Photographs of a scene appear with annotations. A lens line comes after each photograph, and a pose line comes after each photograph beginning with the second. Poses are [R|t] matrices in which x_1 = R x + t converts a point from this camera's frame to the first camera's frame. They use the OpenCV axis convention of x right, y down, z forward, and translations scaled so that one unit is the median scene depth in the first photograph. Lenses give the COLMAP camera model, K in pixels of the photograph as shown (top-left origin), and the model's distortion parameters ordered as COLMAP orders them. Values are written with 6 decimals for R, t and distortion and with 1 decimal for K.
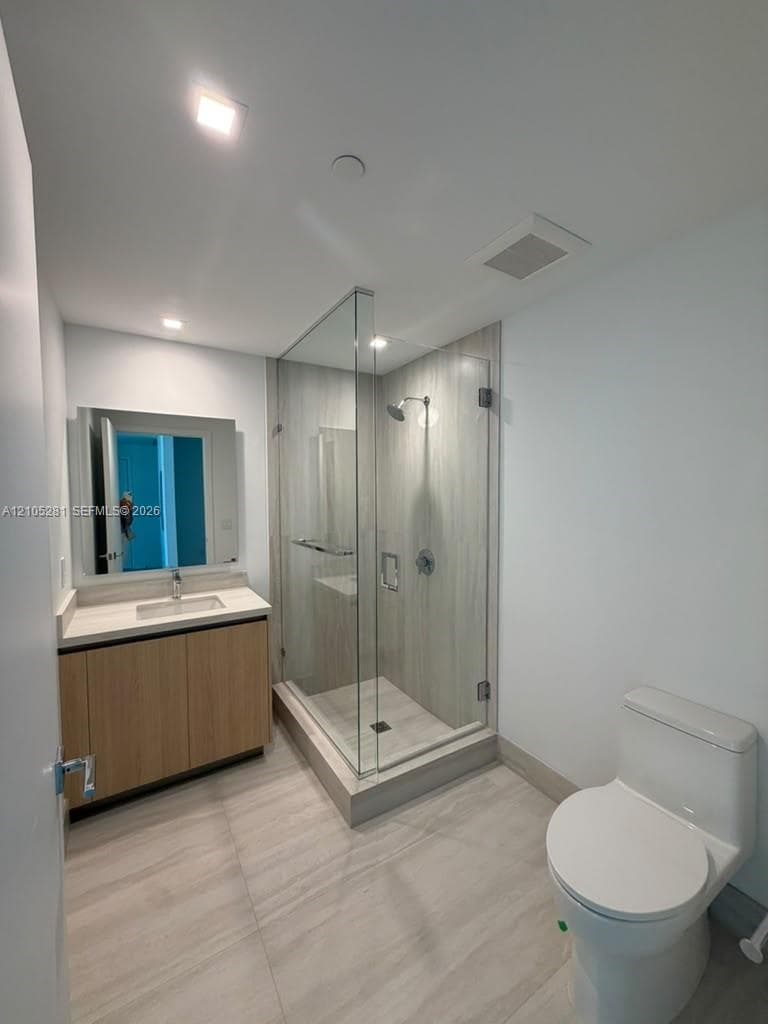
lens RADIAL K [[408.8, 0, 381.9], [0, 408.8, 510.3], [0, 0, 1]] dist [-0.000512, 0.000501]
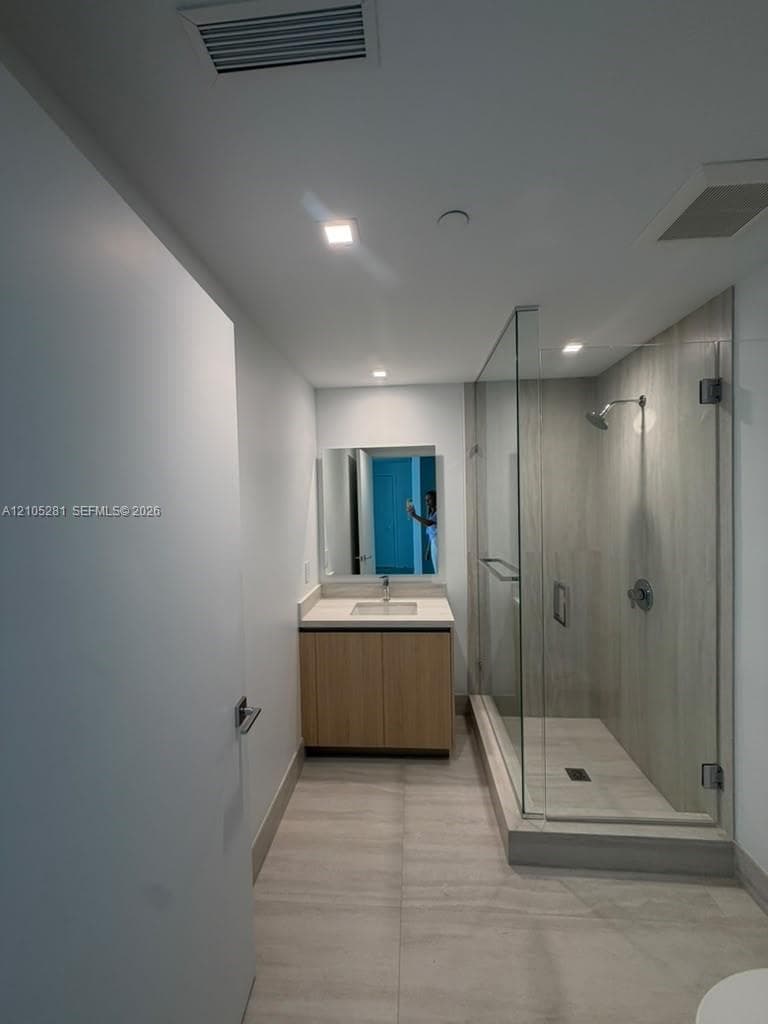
lens RADIAL K [[408.8, 0, 381.9], [0, 408.8, 510.3], [0, 0, 1]] dist [-0.000512, 0.000501]
pose [[0.812181, 0.001932, -0.583402, 0.198381], [-0.008707, 0.999923, -0.008810, -0.040499], [0.583340, 0.012235, 0.812136, 0.022319]]
